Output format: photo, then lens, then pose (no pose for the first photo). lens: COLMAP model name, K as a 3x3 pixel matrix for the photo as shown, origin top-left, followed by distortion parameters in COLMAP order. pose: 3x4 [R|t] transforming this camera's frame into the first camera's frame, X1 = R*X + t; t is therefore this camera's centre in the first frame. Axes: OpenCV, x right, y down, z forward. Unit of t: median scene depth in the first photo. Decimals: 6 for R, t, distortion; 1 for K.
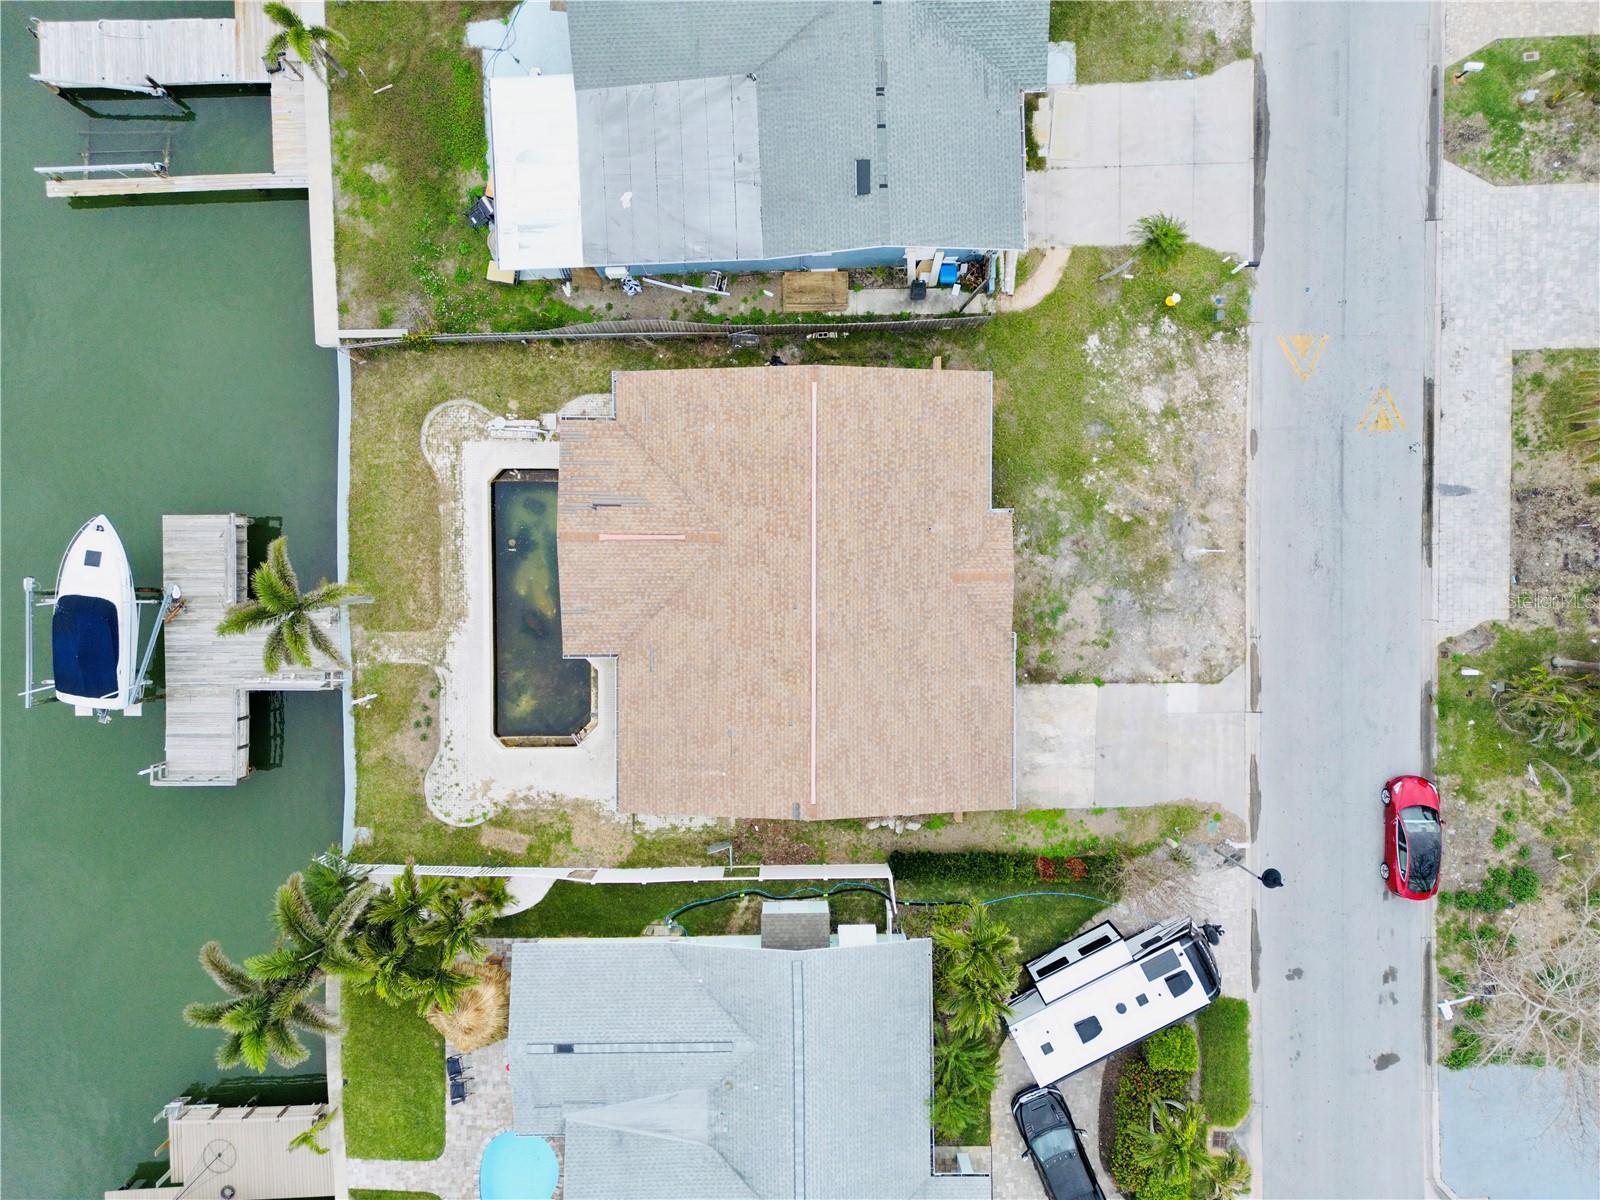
lens RADIAL K [[1114.7, 0, 806.6], [0, 1114.7, 597.2], [0, 0, 1]] dist [0.053476, -0.040052]
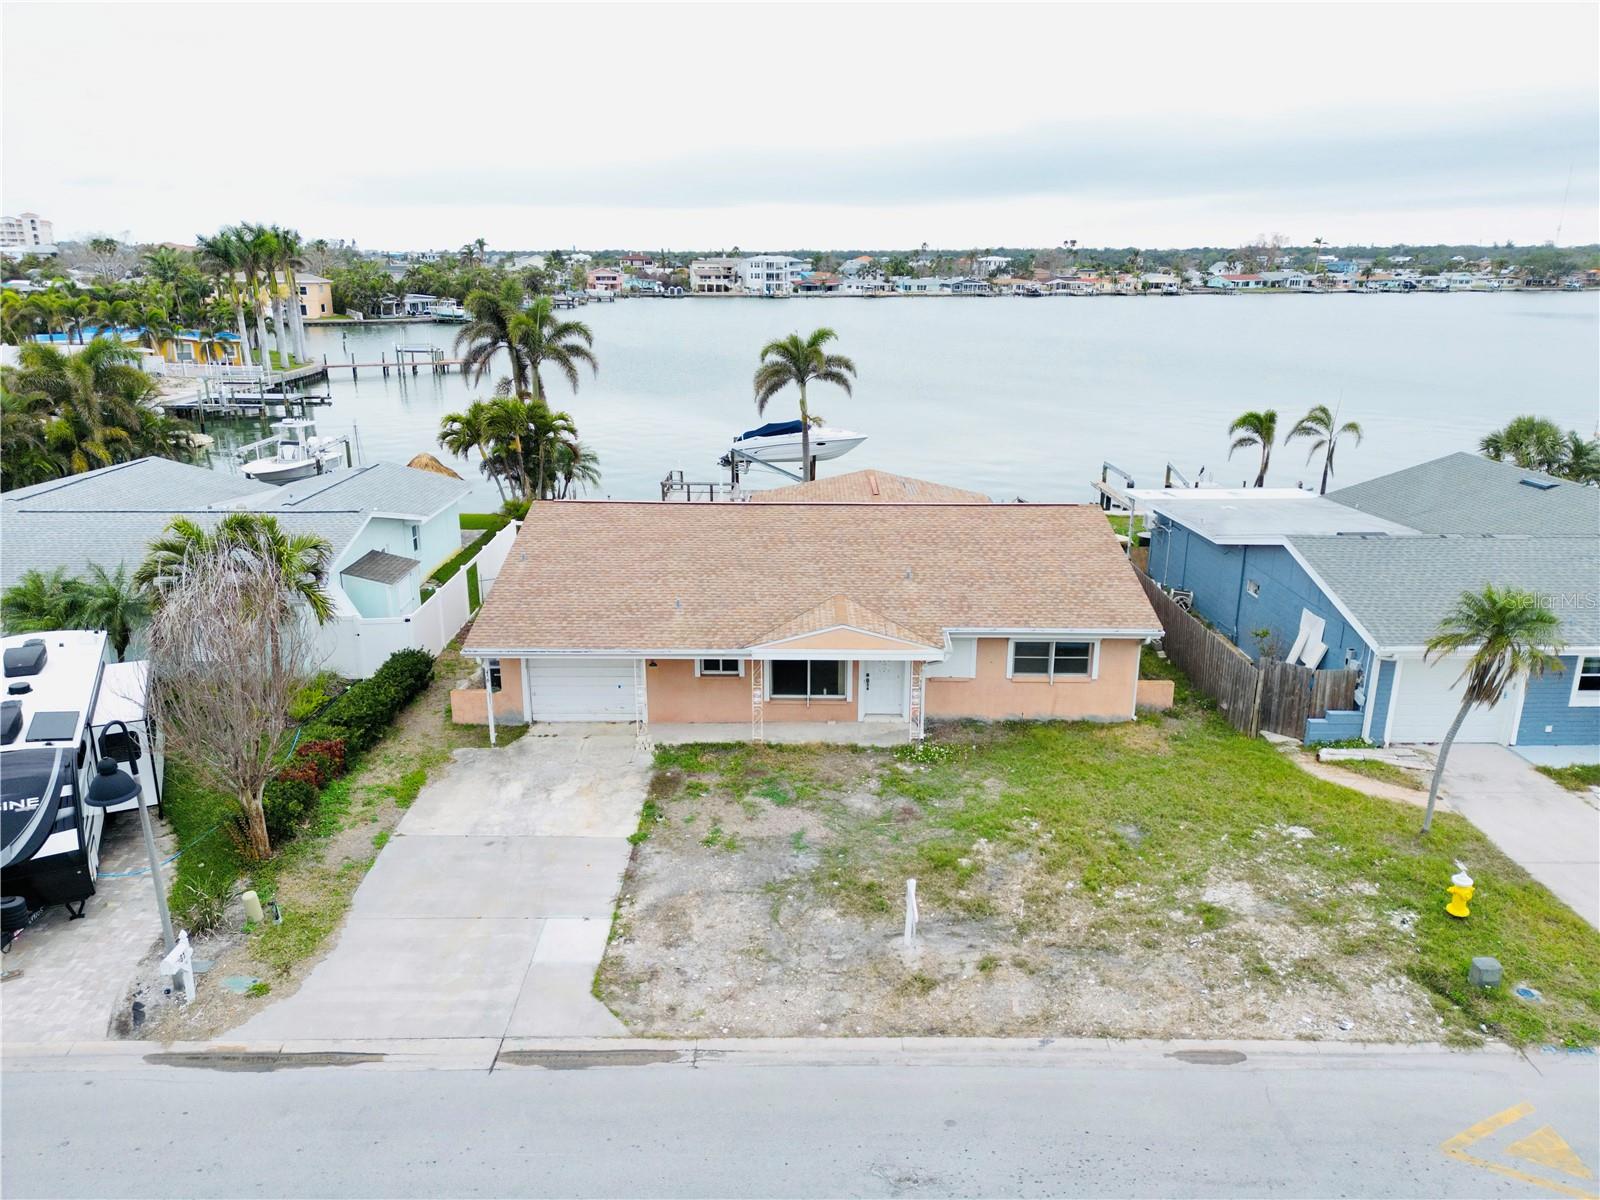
lens RADIAL K [[1114.7, 0, 800.0], [0, 1114.7, 588.4], [0, 0, 1]] dist [0.053476, -0.040052]
pose [[-0.008277, 0.284602, -0.958610, 0.718779], [-0.999550, -0.029996, -0.000275, 0.005755], [-0.028833, 0.958176, 0.284722, 0.745716]]
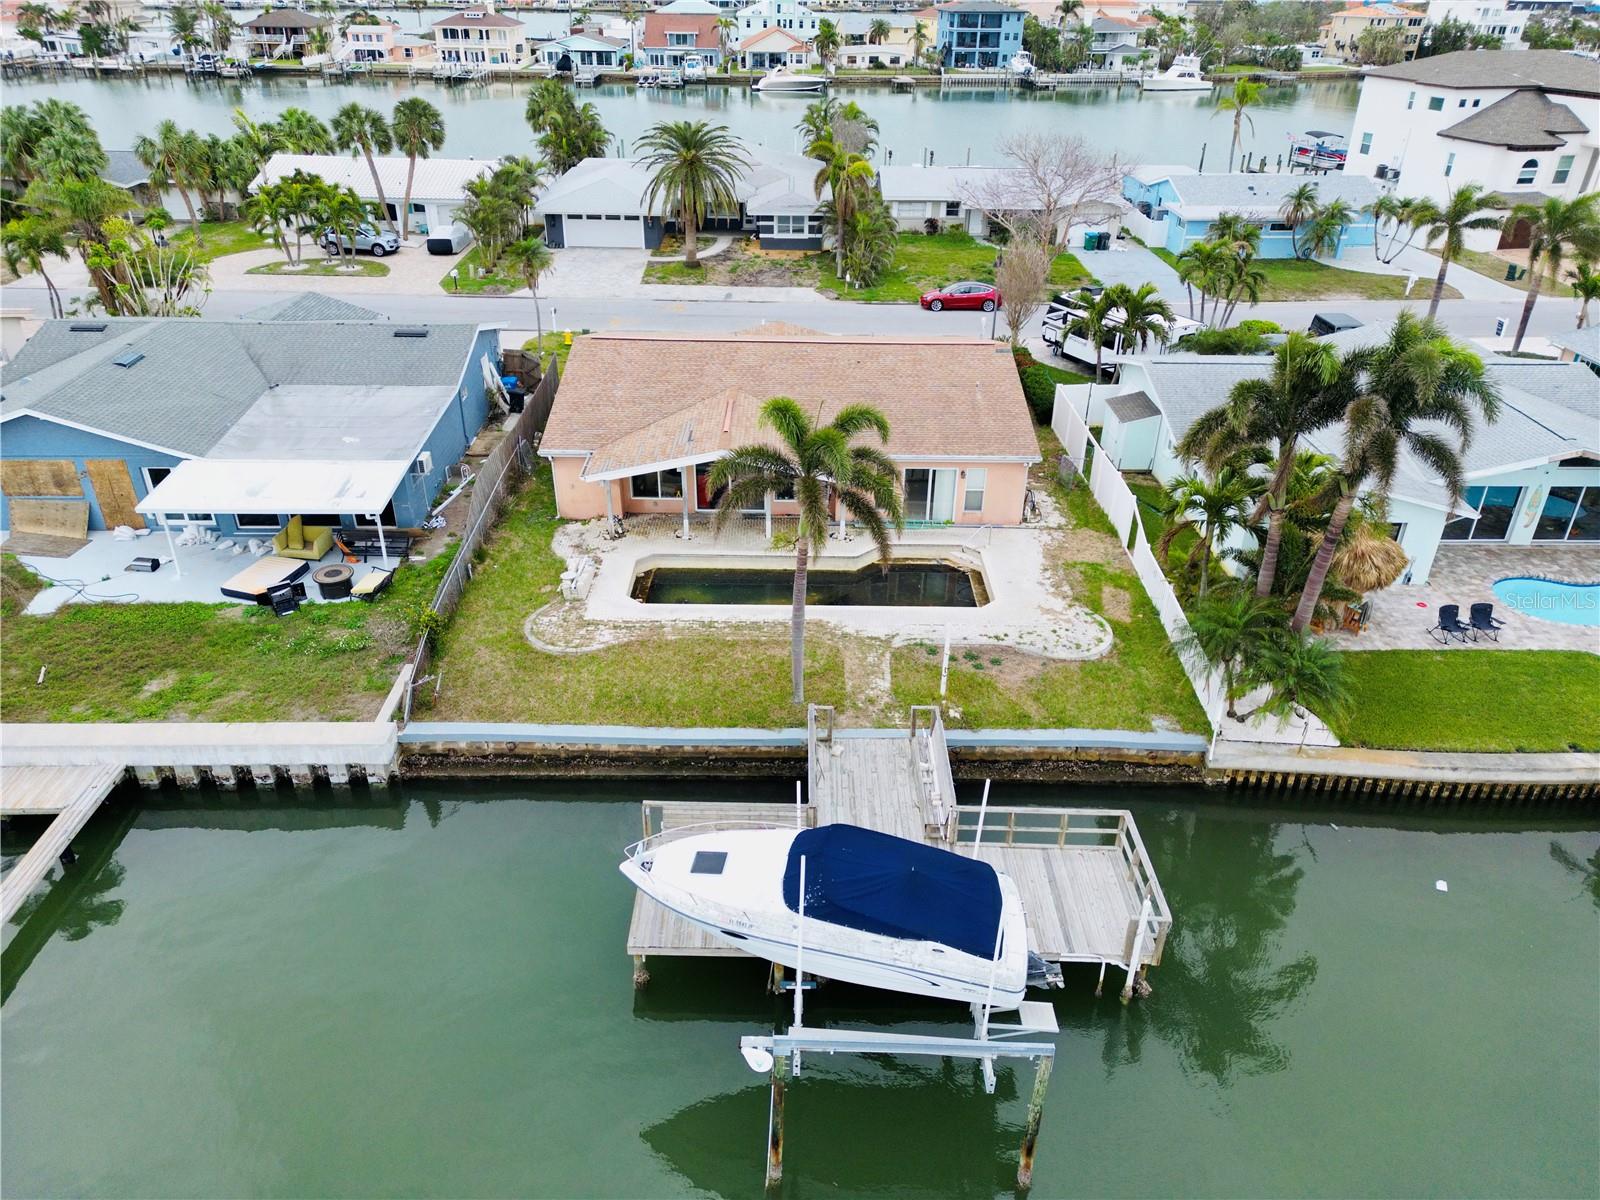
lens RADIAL K [[1114.7, 0, 797.1], [0, 1114.7, 596.9], [0, 0, 1]] dist [0.053476, -0.040052]
pose [[0.004711, -0.488820, 0.872372, -0.930842], [0.999885, -0.010253, -0.011144, 0.009754], [0.014392, 0.872324, 0.488716, 0.628786]]
